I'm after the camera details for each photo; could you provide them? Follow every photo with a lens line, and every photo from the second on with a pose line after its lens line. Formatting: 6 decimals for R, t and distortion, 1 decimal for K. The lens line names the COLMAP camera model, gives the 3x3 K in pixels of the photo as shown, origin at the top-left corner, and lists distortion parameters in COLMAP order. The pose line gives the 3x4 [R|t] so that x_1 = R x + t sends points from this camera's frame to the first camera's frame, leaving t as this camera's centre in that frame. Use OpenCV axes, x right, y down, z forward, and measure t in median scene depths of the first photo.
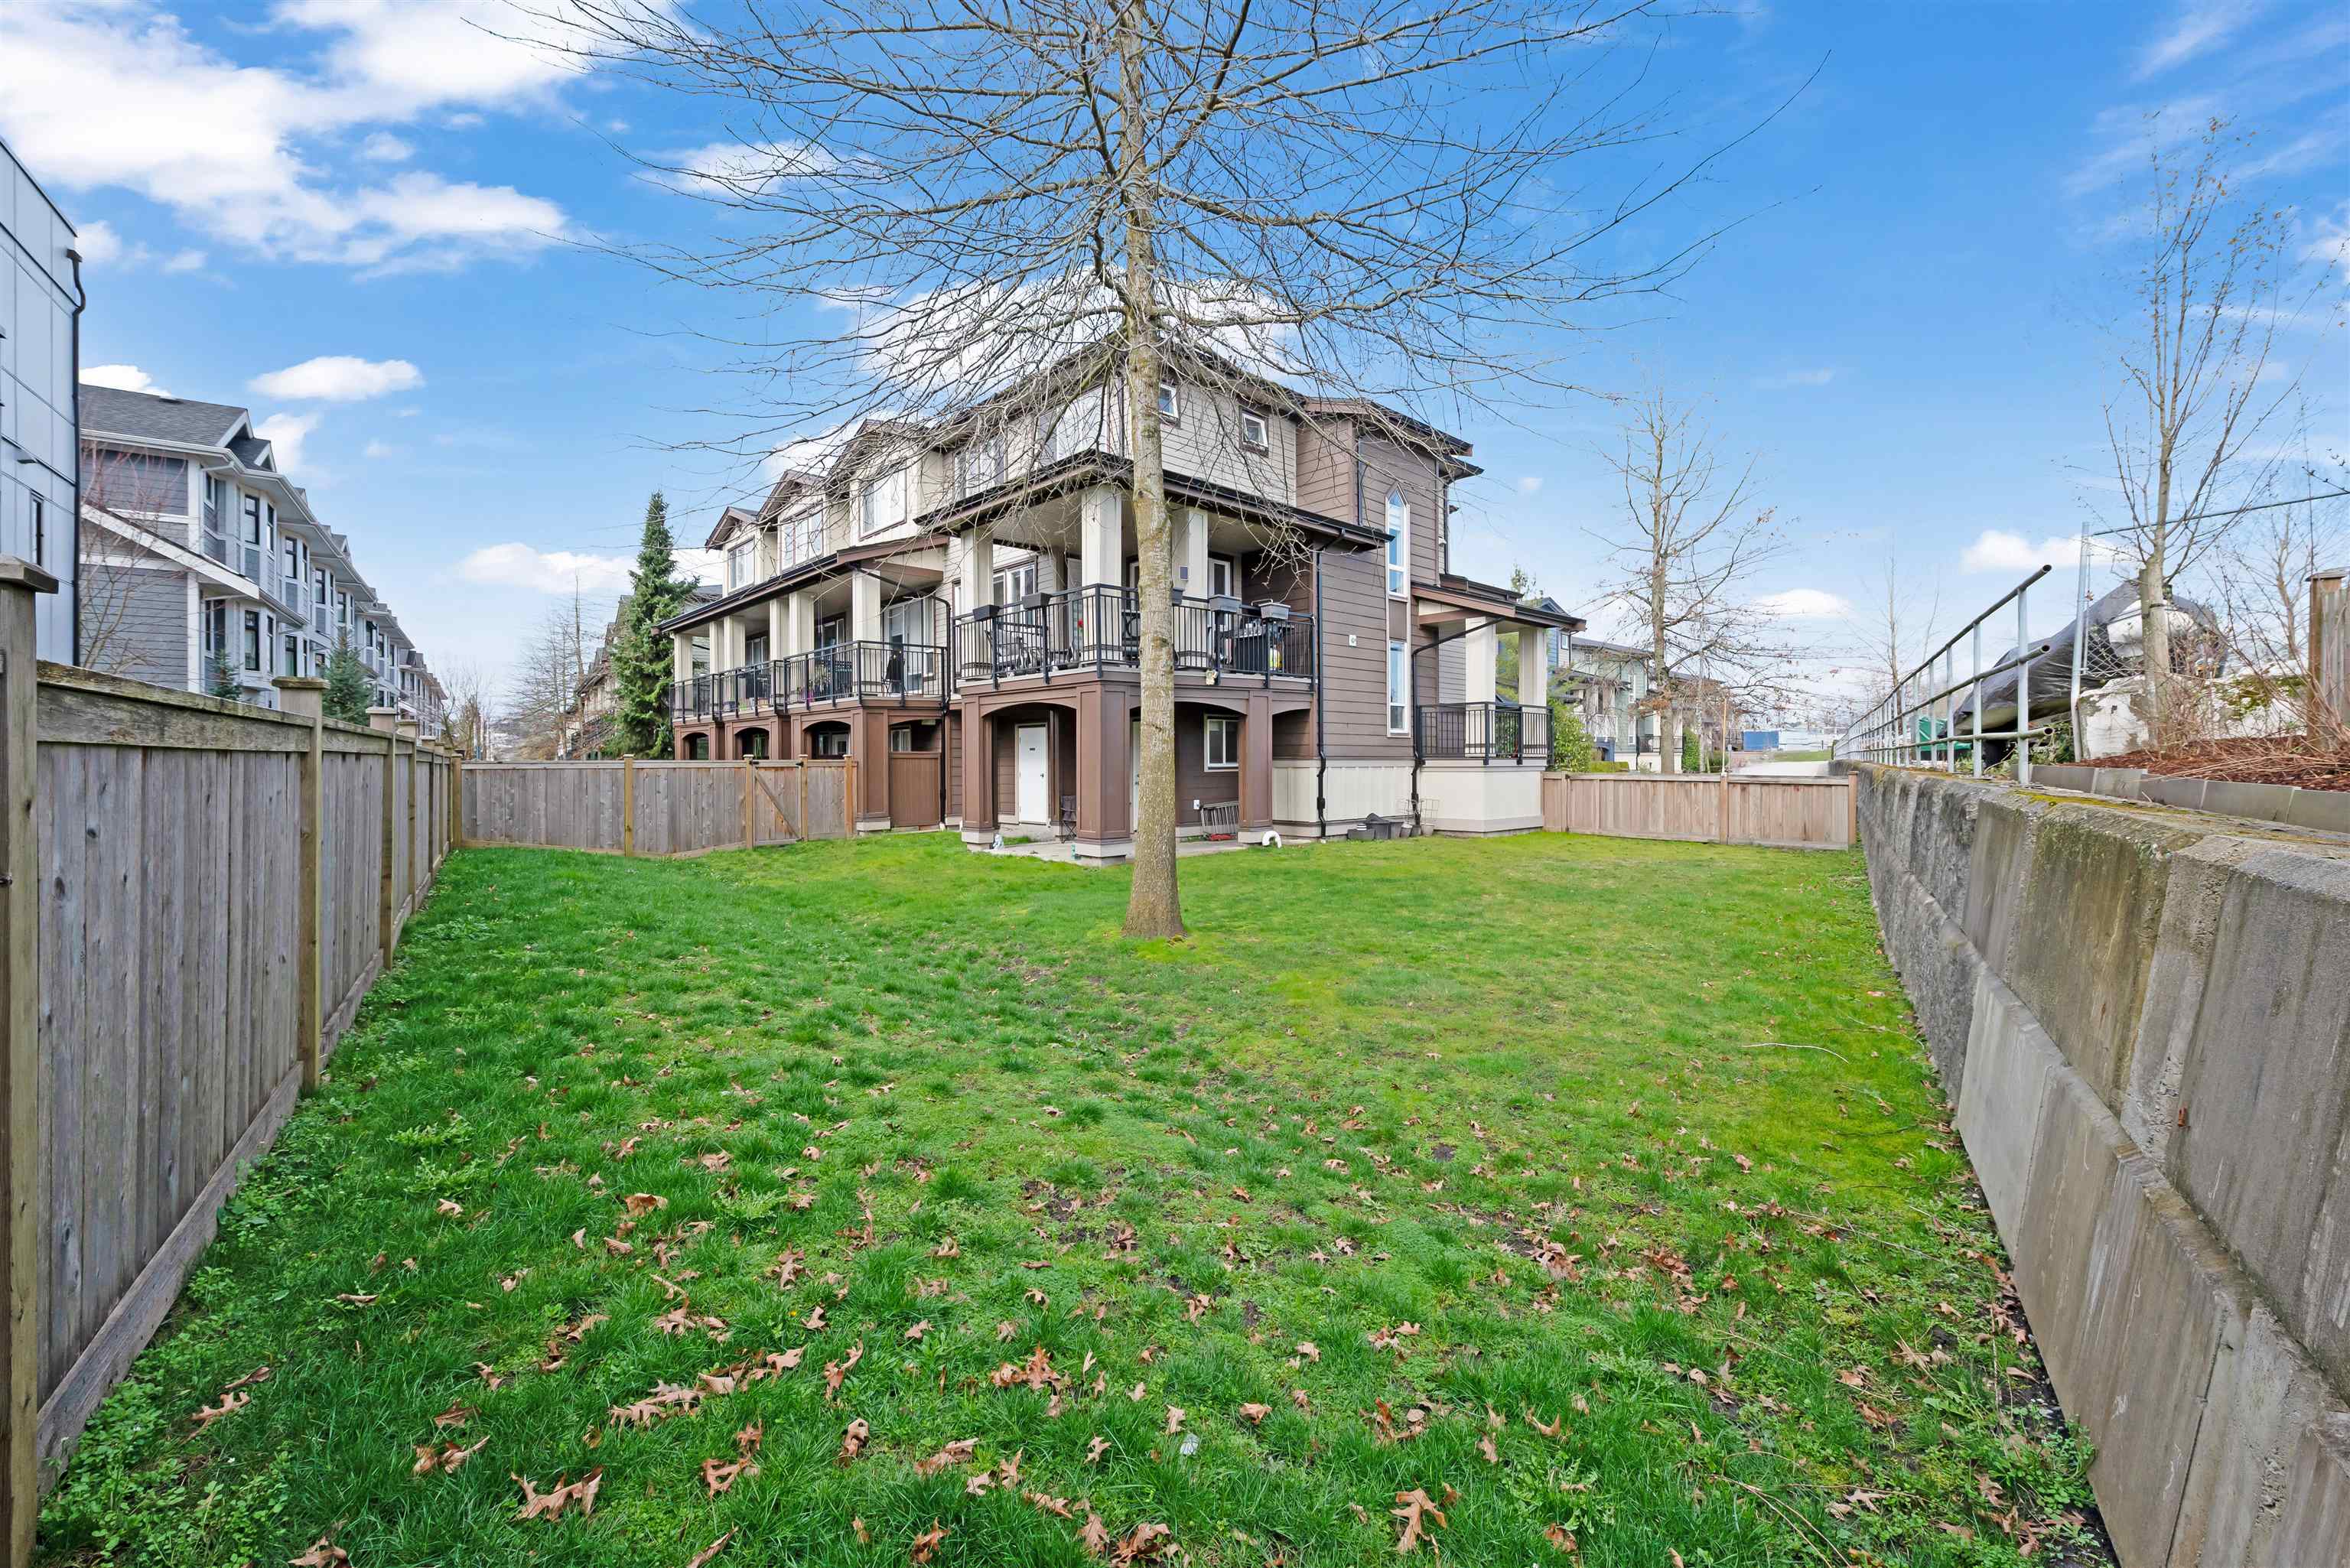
lens RADIAL K [[935.5, 0, 1181.7], [0, 935.5, 766.8], [0, 0, 1]] dist [0.007436, -0.003776]
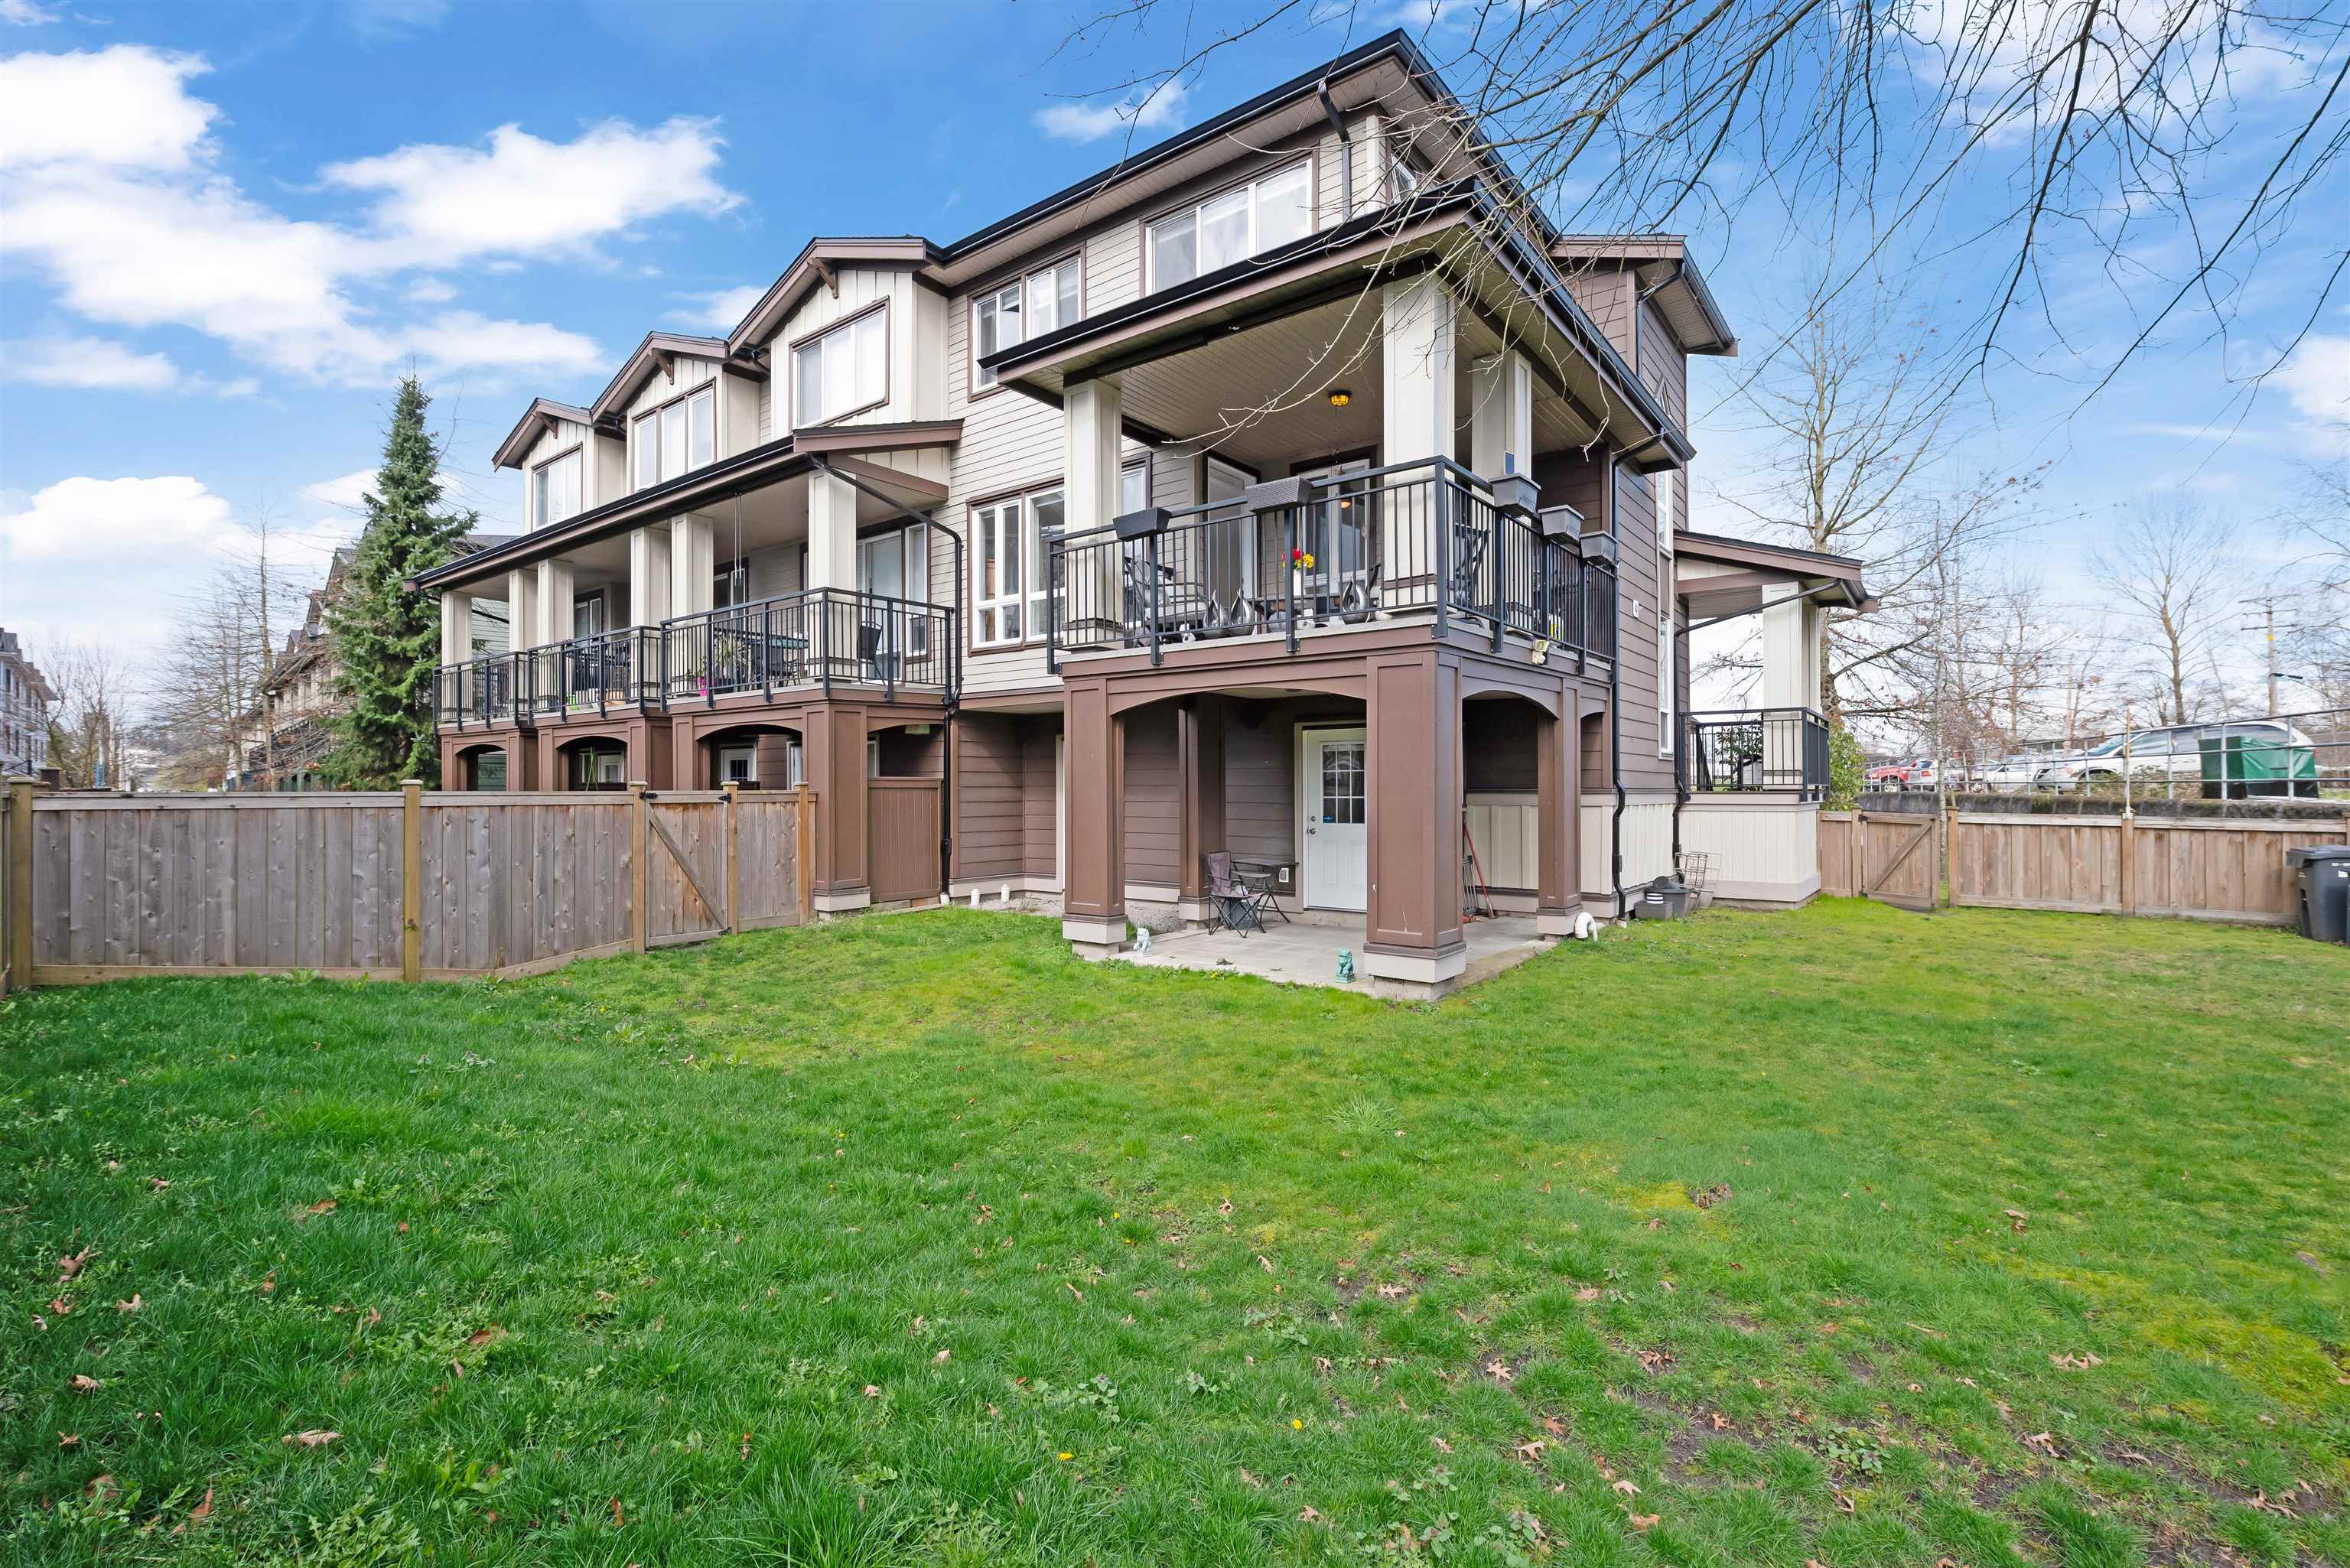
lens RADIAL K [[1049.0, 0, 1175.0], [0, 1049.0, 784.0], [0, 0, 1]] dist [-0.002855, -0.001108]
pose [[0.988363, 0.004564, 0.152047, -0.184023], [-0.002964, 0.999938, -0.010745, -0.004231], [-0.152087, 0.010169, 0.988315, 0.257397]]
